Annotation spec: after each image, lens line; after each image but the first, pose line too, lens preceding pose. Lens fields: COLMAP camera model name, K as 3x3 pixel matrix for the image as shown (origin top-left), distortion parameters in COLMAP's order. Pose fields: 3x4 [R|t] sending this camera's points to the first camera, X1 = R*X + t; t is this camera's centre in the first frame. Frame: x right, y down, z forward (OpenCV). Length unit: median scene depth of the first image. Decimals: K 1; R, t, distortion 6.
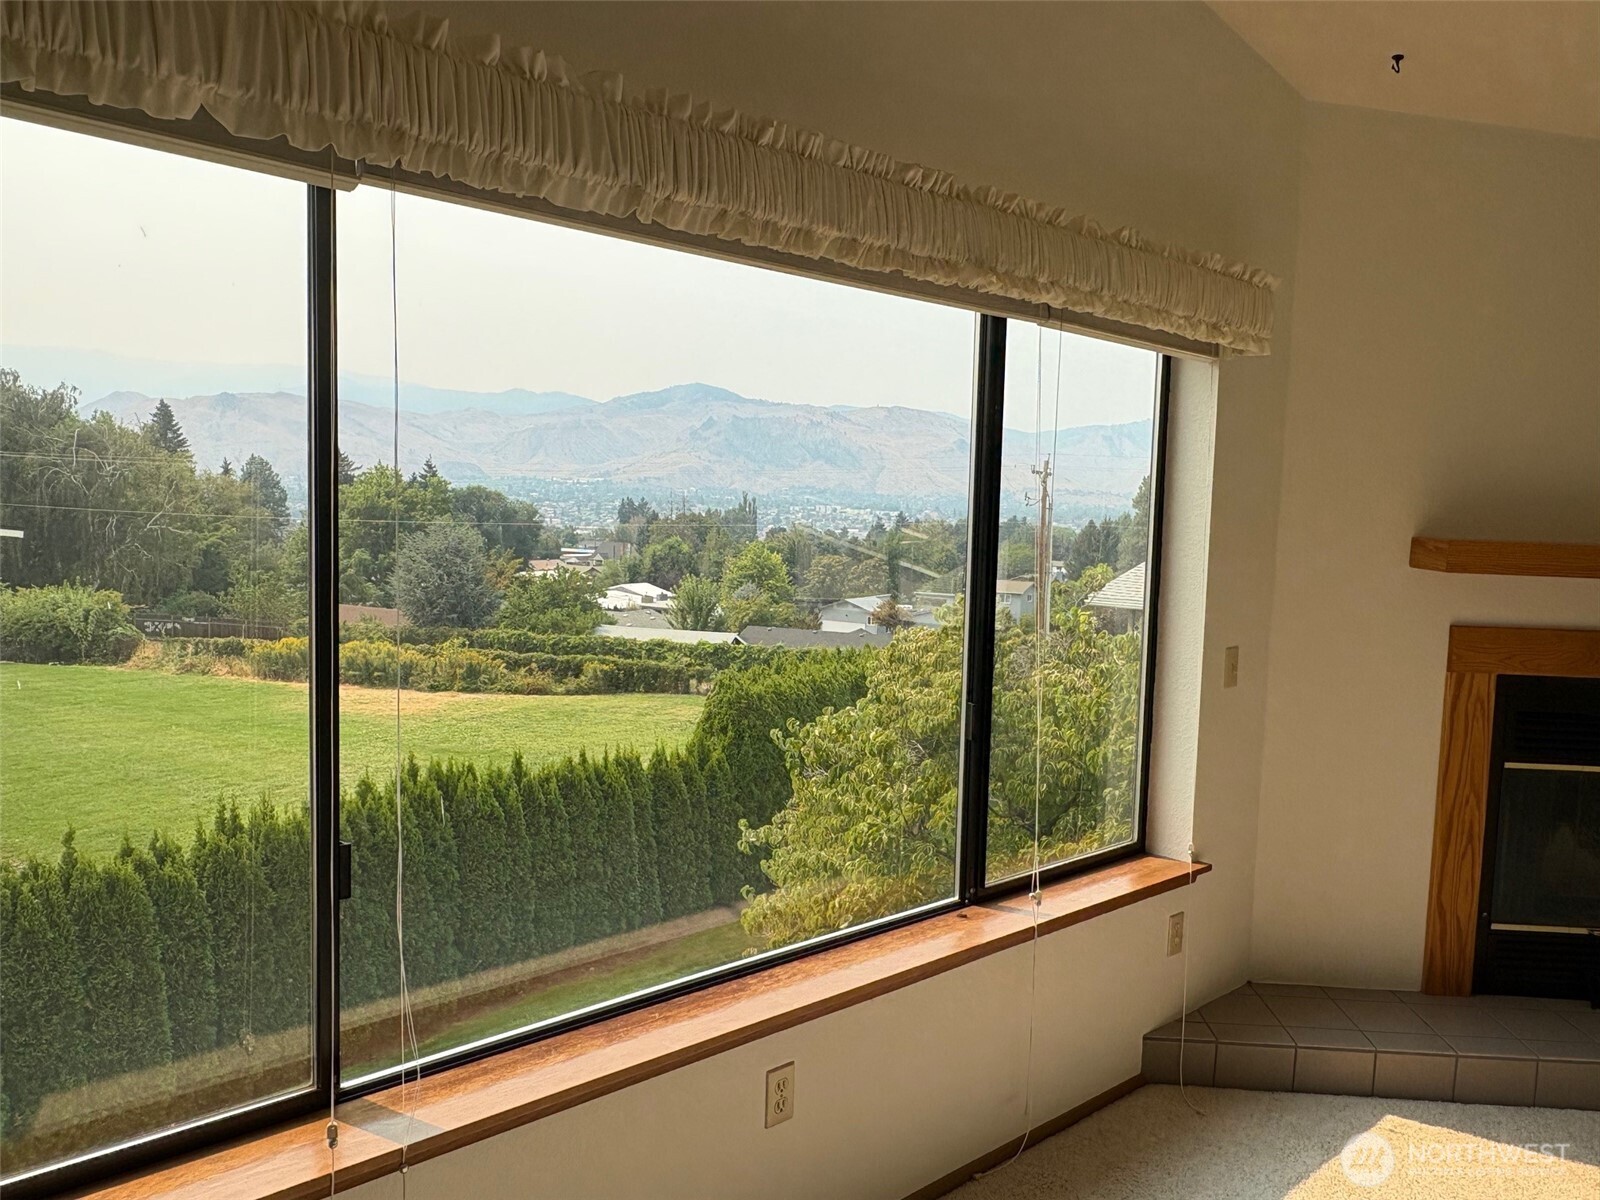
lens RADIAL K [[1186.5, 0, 800.0], [0, 1186.5, 600.0], [0, 0, 1]] dist [-0.004033, 0.001026]
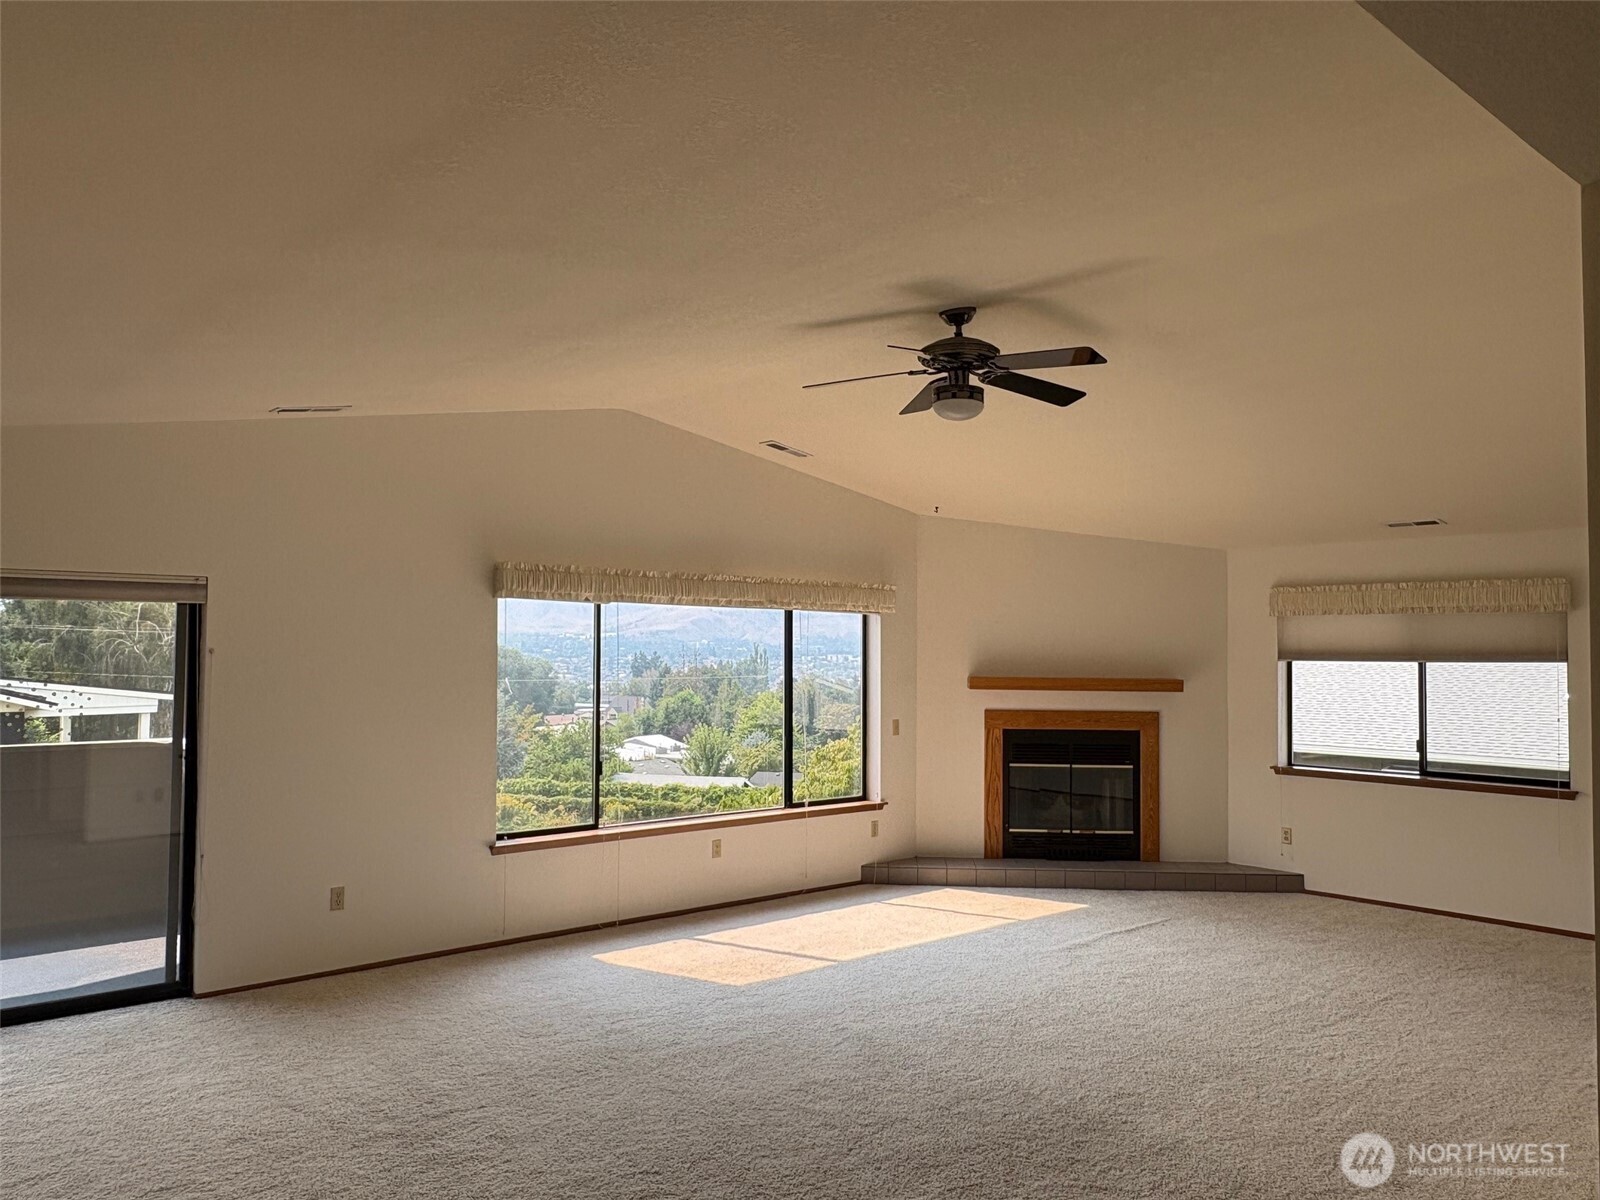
lens RADIAL K [[1203.6, 0, 800.0], [0, 1203.6, 600.0], [0, 0, 1]] dist [0.018056, -0.002621]
pose [[0.999646, -0.024528, -0.010350, 0.010147], [0.023042, 0.991876, -0.125102, 0.005773], [0.013335, 0.124819, 0.992090, -0.091846]]
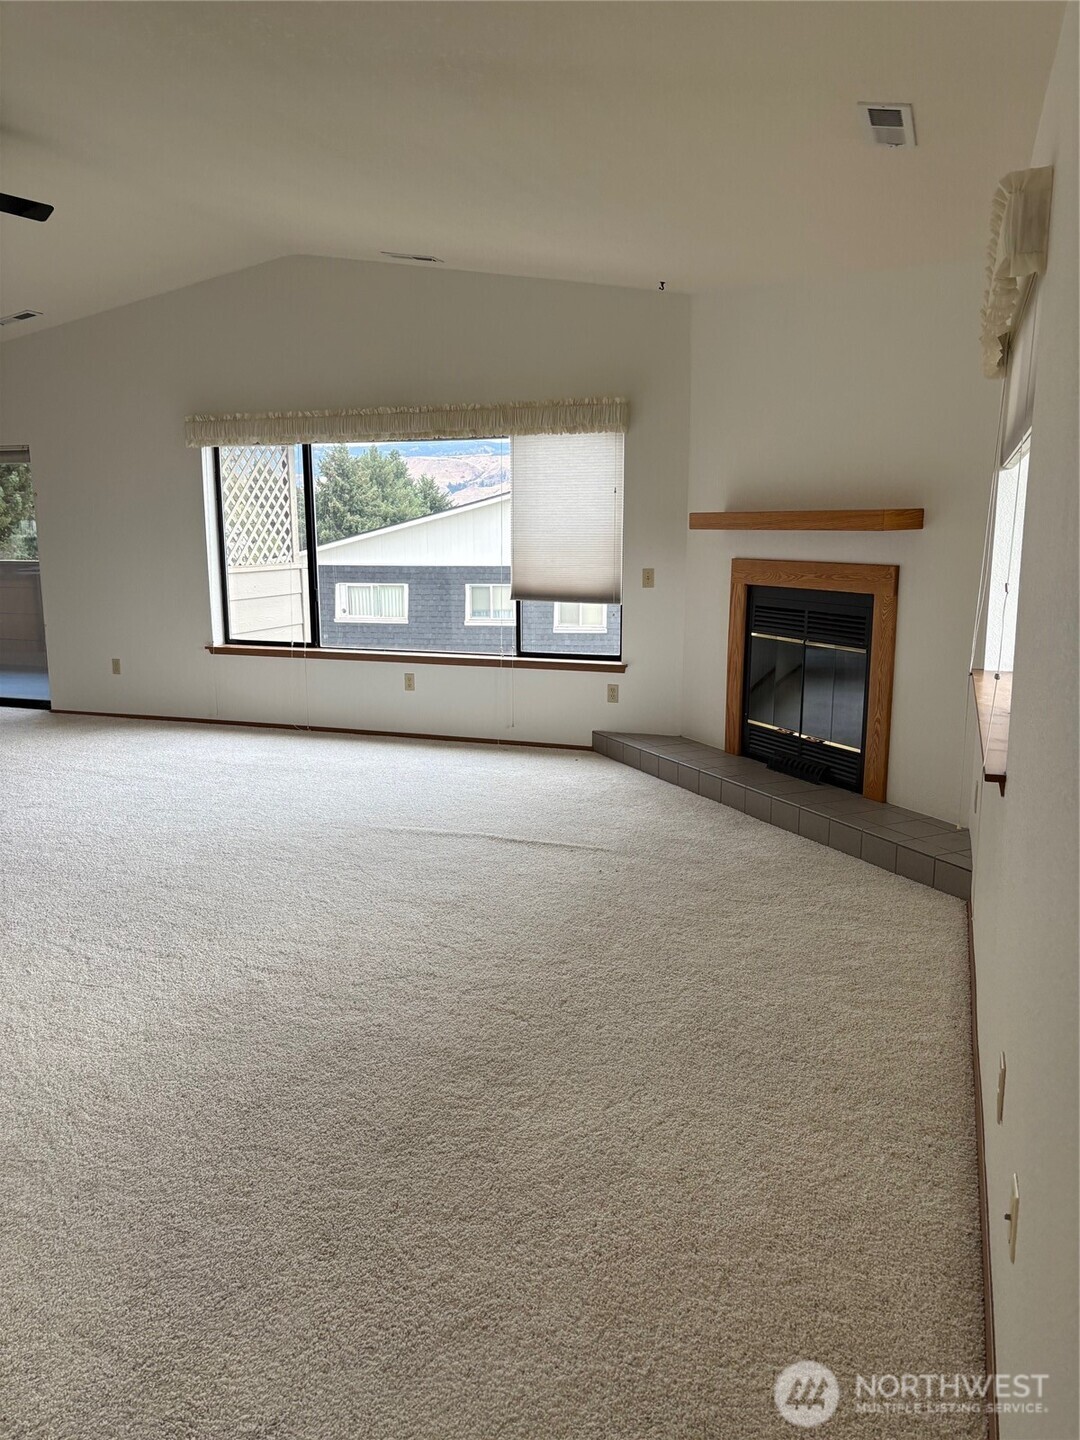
lens RADIAL K [[1083.3, 0, 534.3], [0, 1083.3, 726.5], [0, 0, 1]] dist [0.018056, -0.002621]
pose [[0.458576, 0.126041, -0.879671, 0.110979], [-0.060062, 0.992023, 0.110828, 0.006559], [0.886623, 0.002012, 0.462489, -0.005345]]
